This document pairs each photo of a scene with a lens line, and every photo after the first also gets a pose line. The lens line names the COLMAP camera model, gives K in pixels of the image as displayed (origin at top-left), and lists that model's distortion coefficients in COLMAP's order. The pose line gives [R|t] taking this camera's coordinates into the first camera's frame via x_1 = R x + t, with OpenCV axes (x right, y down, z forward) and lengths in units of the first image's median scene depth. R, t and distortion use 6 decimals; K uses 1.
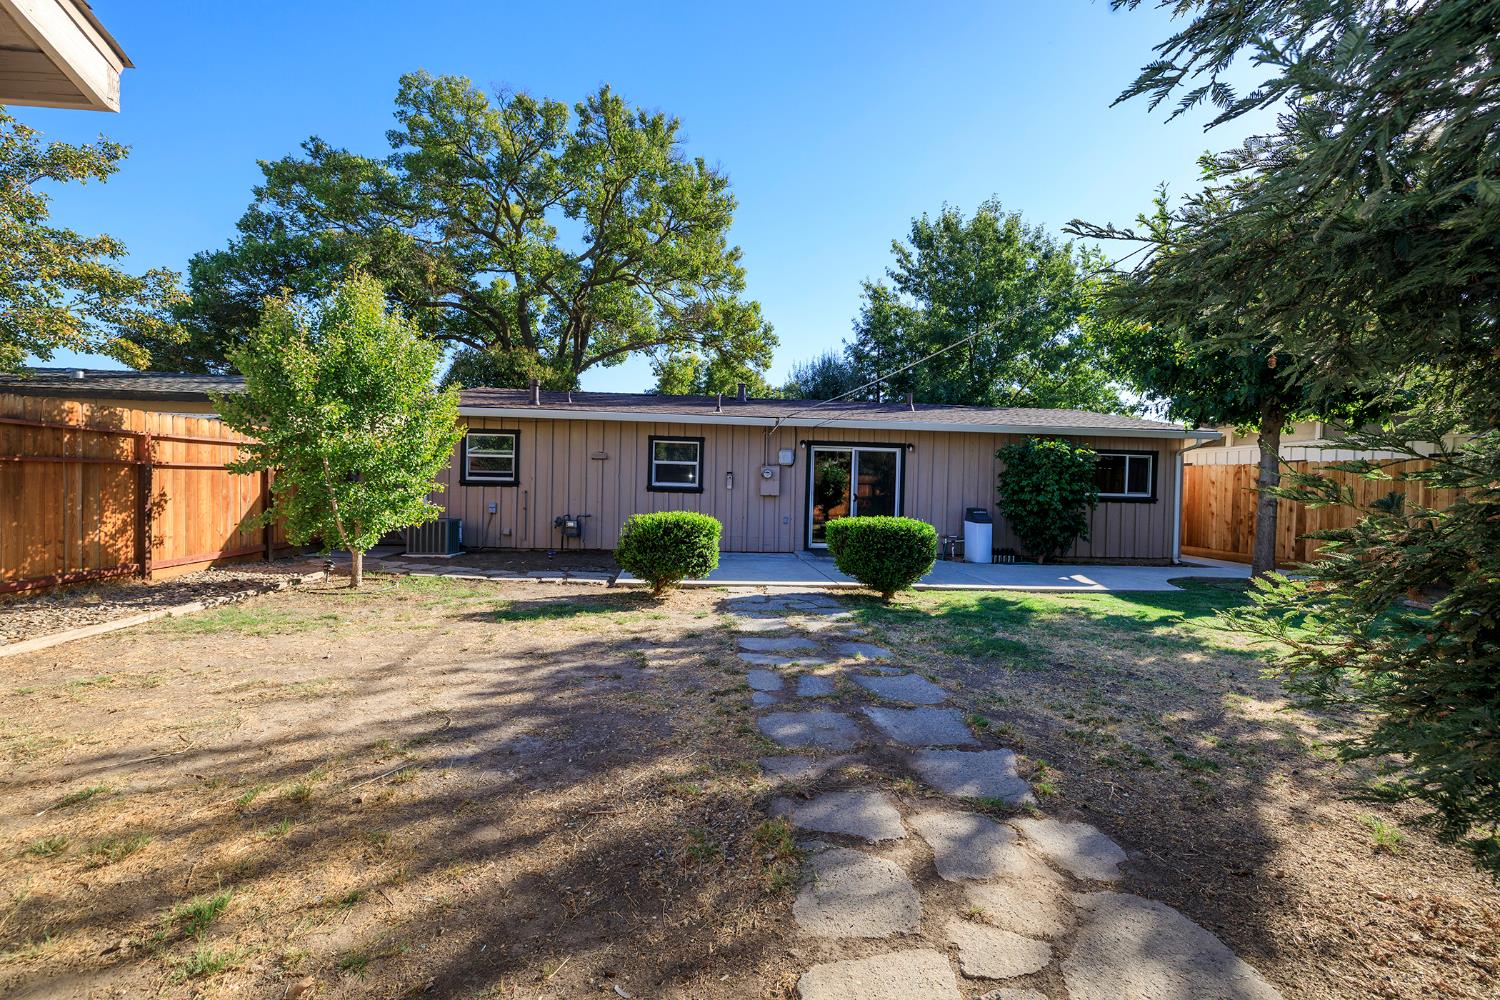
lens RADIAL K [[634.5, 0, 747.4], [0, 634.5, 496.4], [0, 0, 1]] dist [0.002292, -0.000032]
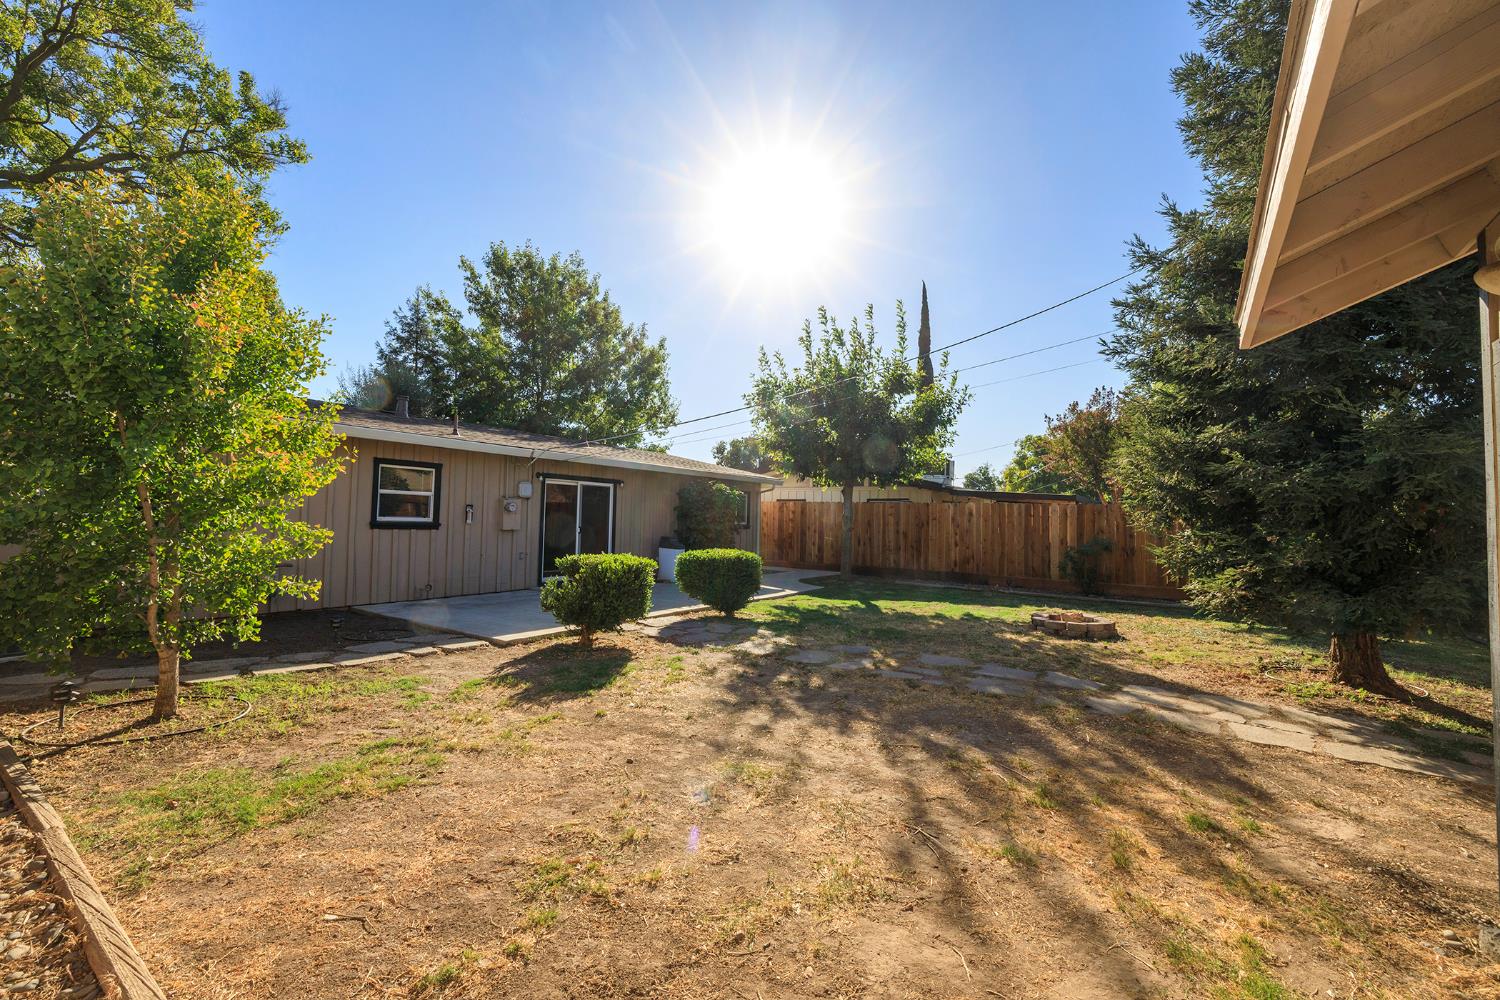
lens RADIAL K [[634.5, 0, 739.5], [0, 634.5, 500.7], [0, 0, 1]] dist [0.002292, -0.000032]
pose [[0.615208, 0.012352, 0.788268, -0.629246], [0.003431, 0.999826, -0.018344, -0.033421], [-0.788358, 0.013990, 0.615058, 0.200214]]
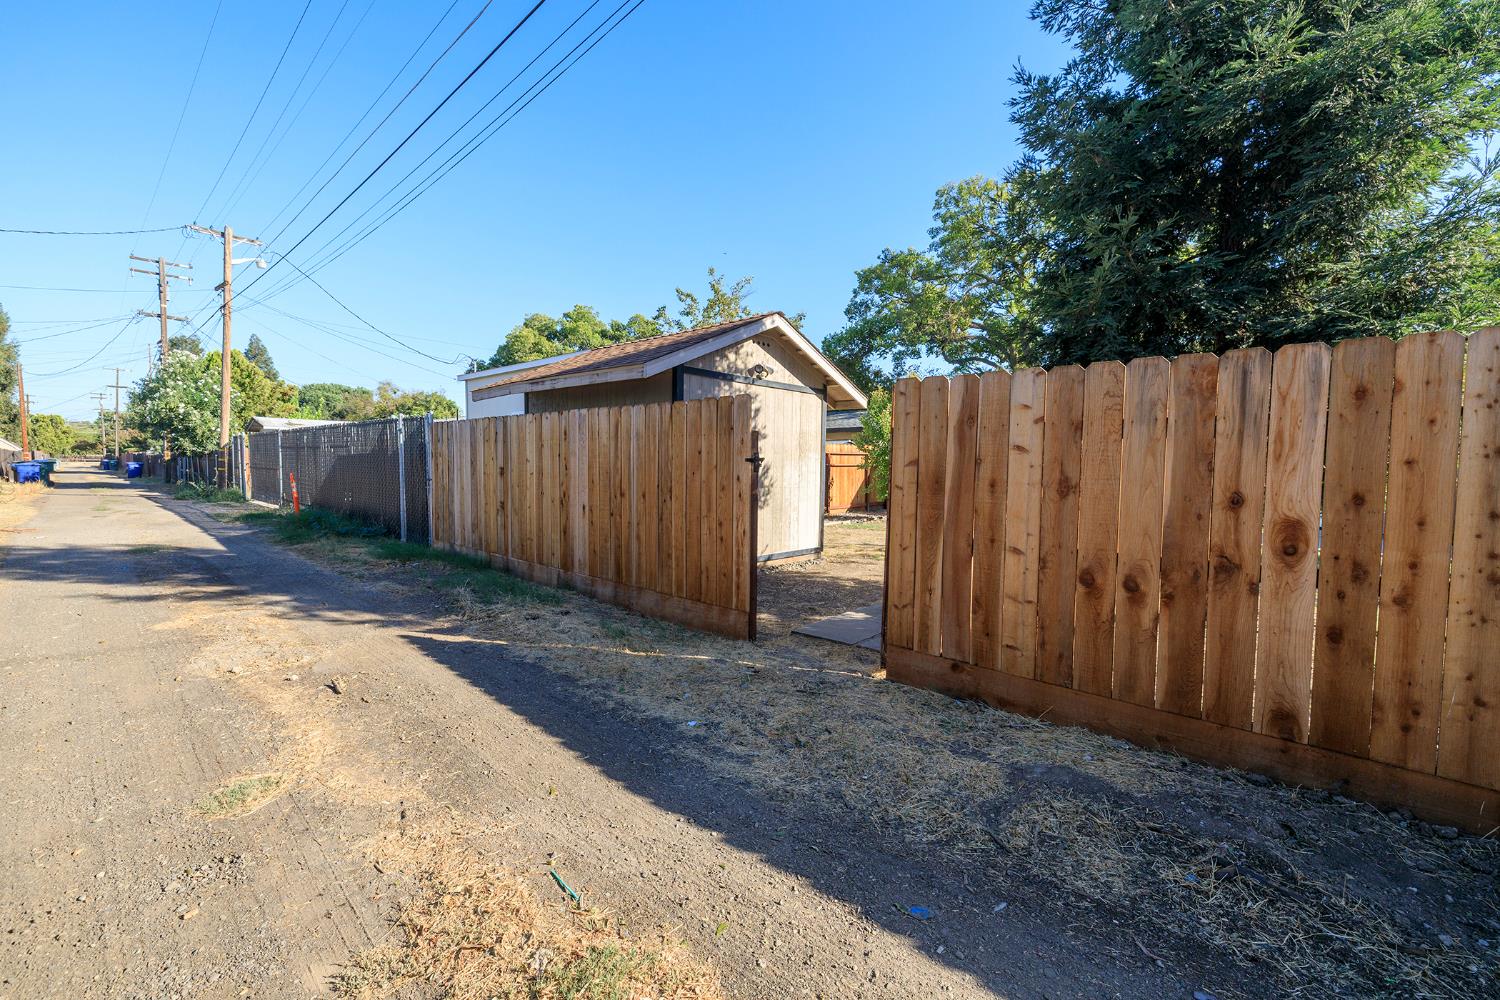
lens RADIAL K [[634.5, 0, 747.2], [0, 634.5, 502.2], [0, 0, 1]] dist [0.002292, -0.000032]
pose [[0.693616, 0.018251, -0.720113, 0.437227], [0.001575, 0.999638, 0.026852, 0.017565], [0.720343, -0.019759, 0.693337, -0.680750]]
